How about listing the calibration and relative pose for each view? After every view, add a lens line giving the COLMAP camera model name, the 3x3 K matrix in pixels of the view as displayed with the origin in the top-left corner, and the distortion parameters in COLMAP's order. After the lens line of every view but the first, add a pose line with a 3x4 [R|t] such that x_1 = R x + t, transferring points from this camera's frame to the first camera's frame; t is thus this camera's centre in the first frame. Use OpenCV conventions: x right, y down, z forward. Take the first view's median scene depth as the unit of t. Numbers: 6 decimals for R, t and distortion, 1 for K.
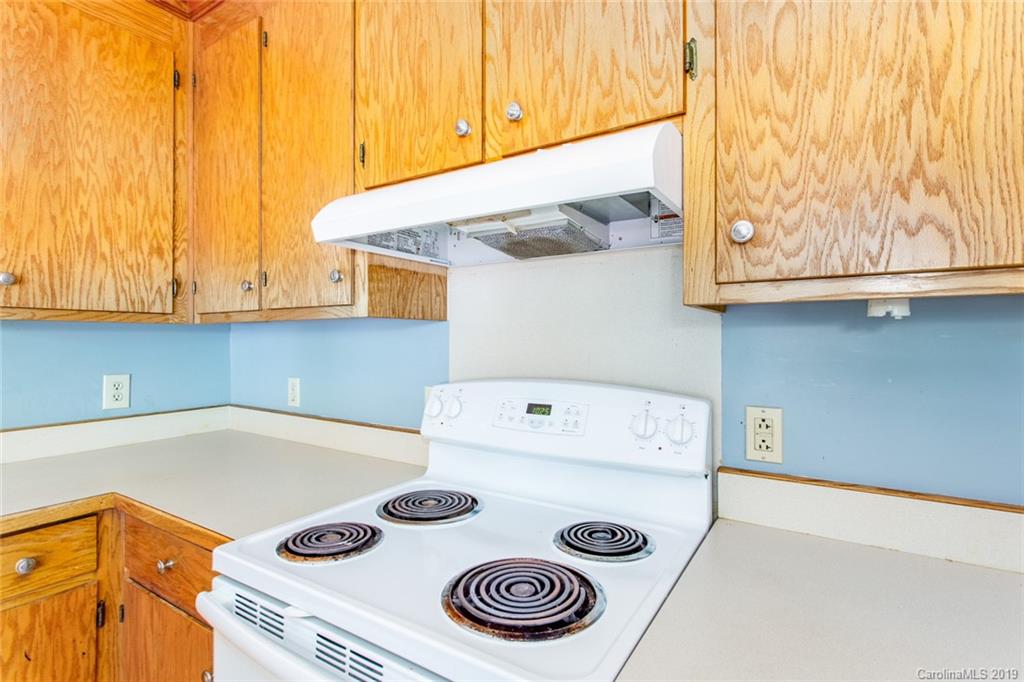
lens RADIAL K [[491.5, 0, 516.0], [0, 491.5, 336.1], [0, 0, 1]] dist [0.000903, 0.000709]
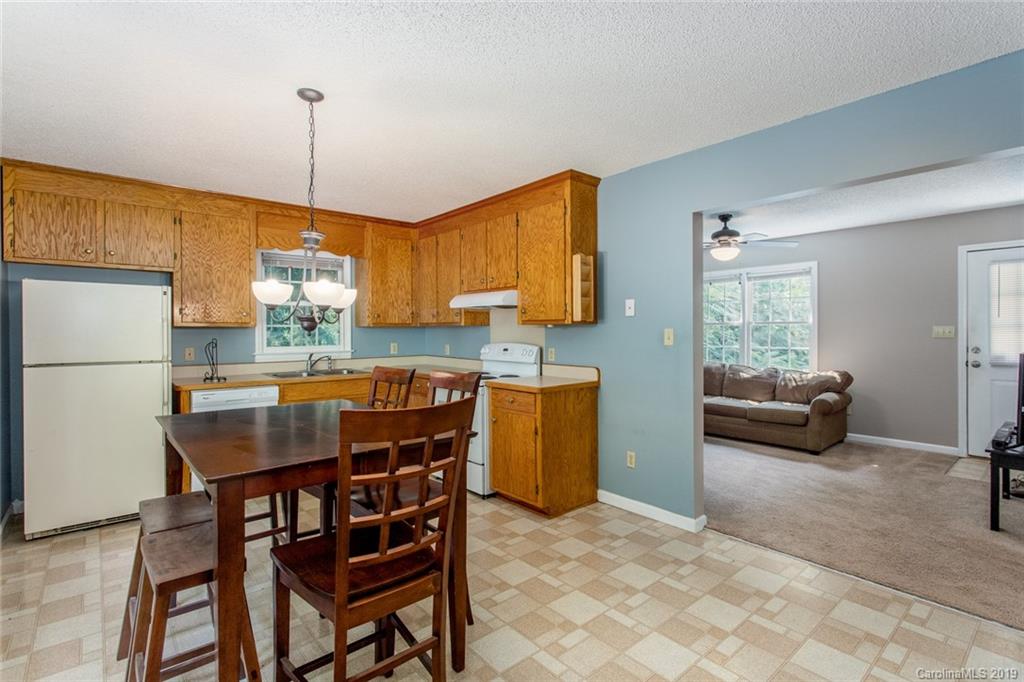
lens RADIAL K [[500.0, 0, 511.0], [0, 500.0, 335.9], [0, 0, 1]] dist [0.001477, 0.000458]
pose [[0.952815, -0.000608, -0.303550, 1.192948], [0.007177, 0.999764, 0.020527, -0.036766], [0.303466, -0.021737, 0.952594, -2.517560]]
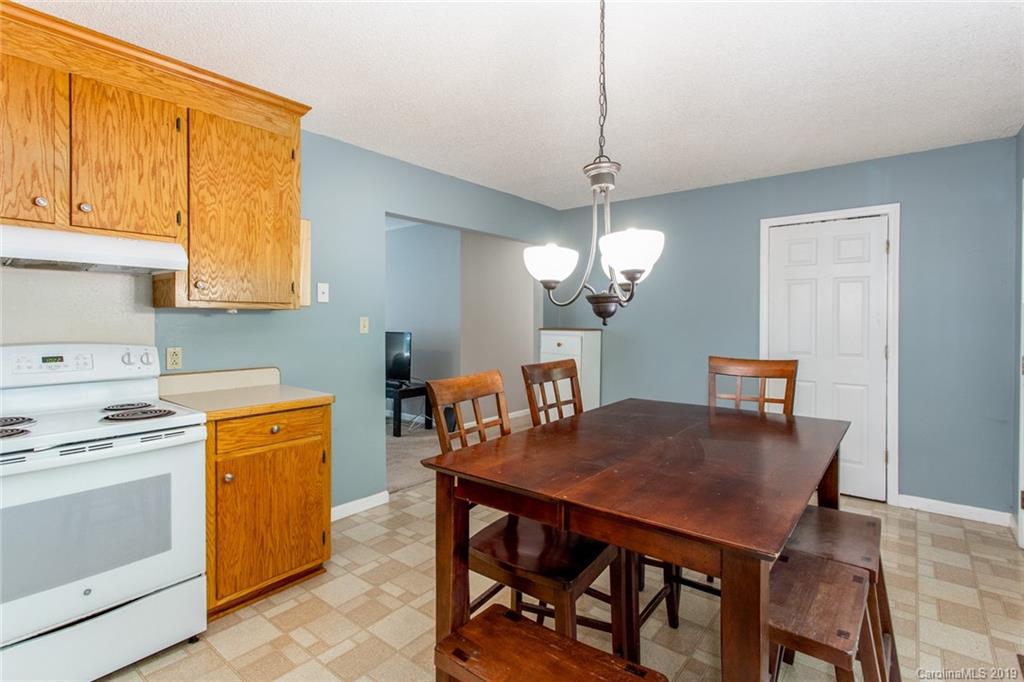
lens RADIAL K [[493.0, 0, 508.9], [0, 493.0, 323.9], [0, 0, 1]] dist [-0.000526, -0.000121]
pose [[0.115592, -0.008407, 0.993261, -1.427623], [-0.010613, 0.999897, 0.009698, -0.010609], [-0.993240, -0.011662, 0.115490, -0.765866]]
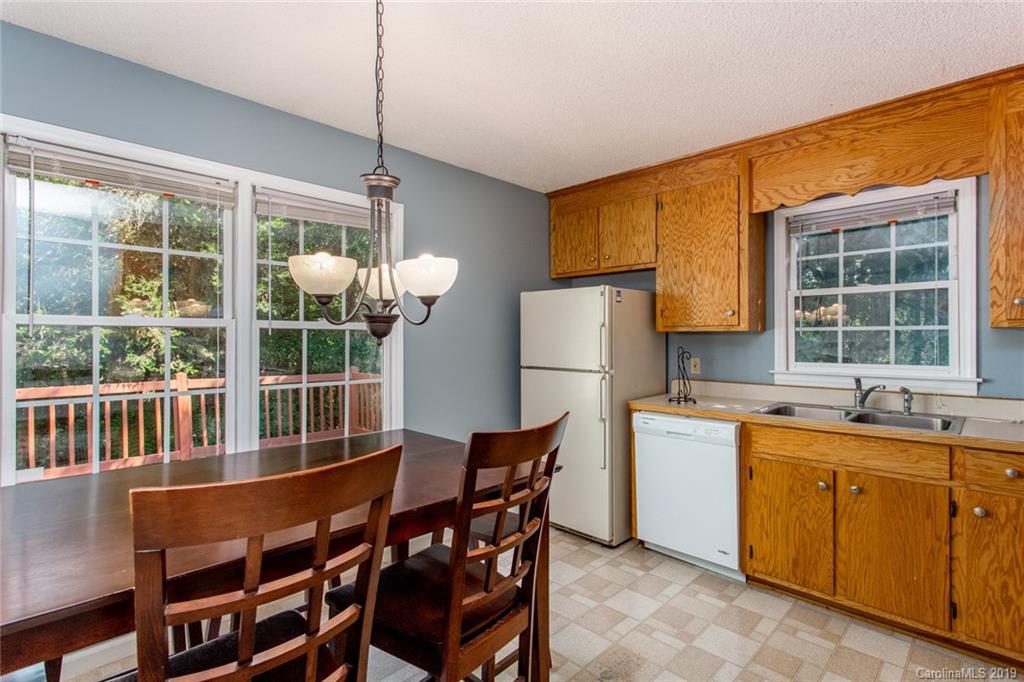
lens RADIAL K [[496.1, 0, 517.5], [0, 496.1, 335.7], [0, 0, 1]] dist [0.018906, -0.001123]
pose [[-0.202226, -0.005155, -0.979325, 0.943758], [0.011551, 0.999904, -0.007649, -0.012778], [0.979271, -0.012858, -0.202147, -0.277678]]
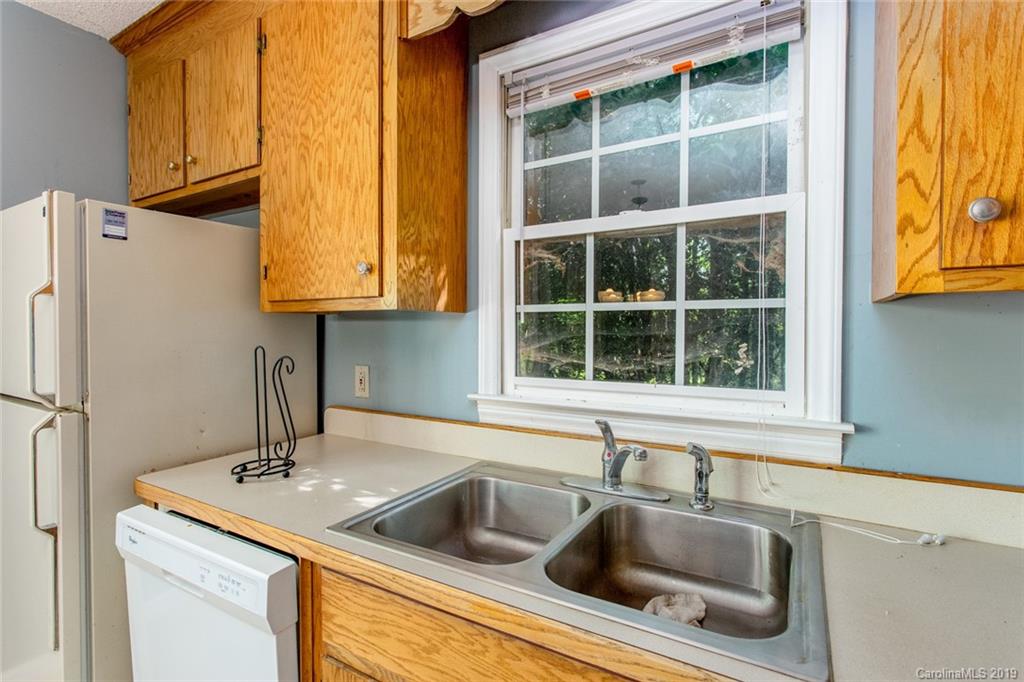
lens RADIAL K [[500.0, 0, 511.0], [0, 500.0, 335.9], [0, 0, 1]] dist [0.001477, 0.000458]
pose [[0.029535, 0.008154, -0.999531, -0.566733], [0.006223, 0.999946, 0.008341, 0.005992], [0.999544, -0.006466, 0.029482, 0.527218]]
